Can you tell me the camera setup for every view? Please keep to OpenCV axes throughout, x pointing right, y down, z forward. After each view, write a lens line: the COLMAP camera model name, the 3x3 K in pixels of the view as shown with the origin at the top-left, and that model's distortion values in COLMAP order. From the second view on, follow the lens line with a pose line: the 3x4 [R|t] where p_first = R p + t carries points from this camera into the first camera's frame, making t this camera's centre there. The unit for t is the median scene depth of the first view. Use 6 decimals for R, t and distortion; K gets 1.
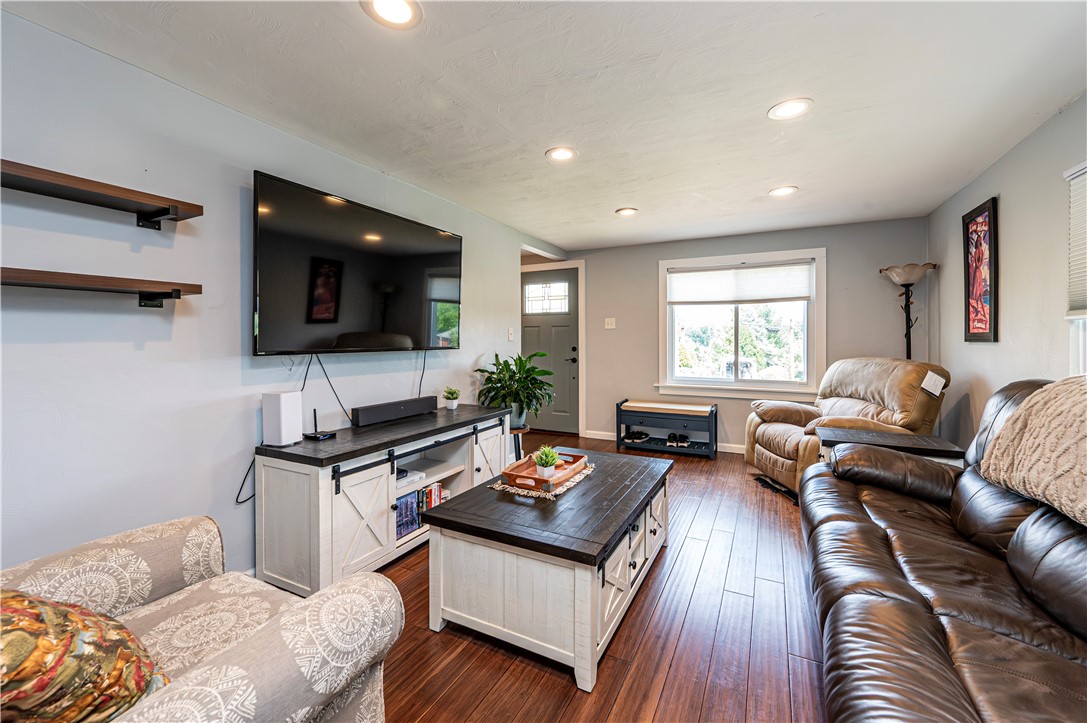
lens RADIAL K [[487.2, 0, 541.3], [0, 487.2, 336.8], [0, 0, 1]] dist [-0.000068, -0.000050]
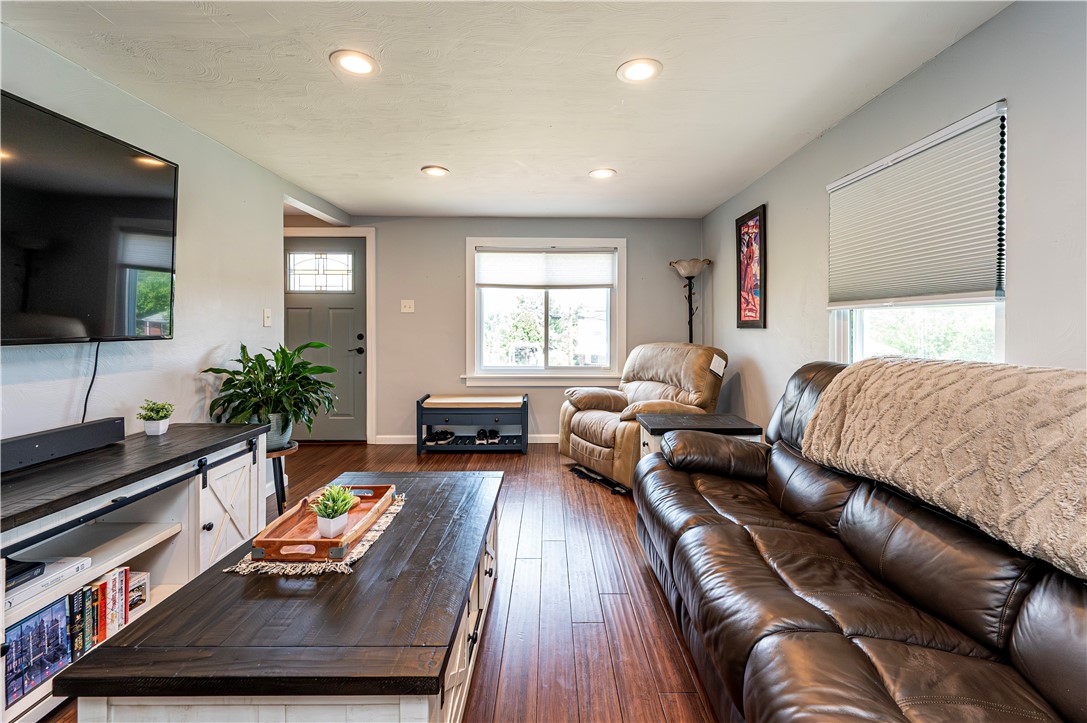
lens RADIAL K [[427.2, 0, 547.9], [0, 427.2, 327.0], [0, 0, 1]] dist [-0.000195, -0.000162]
pose [[0.865345, 0.001181, 0.501175, -0.025045], [-0.005741, 0.999955, 0.007555, 0.002014], [-0.501143, -0.009415, 0.865313, 0.301483]]
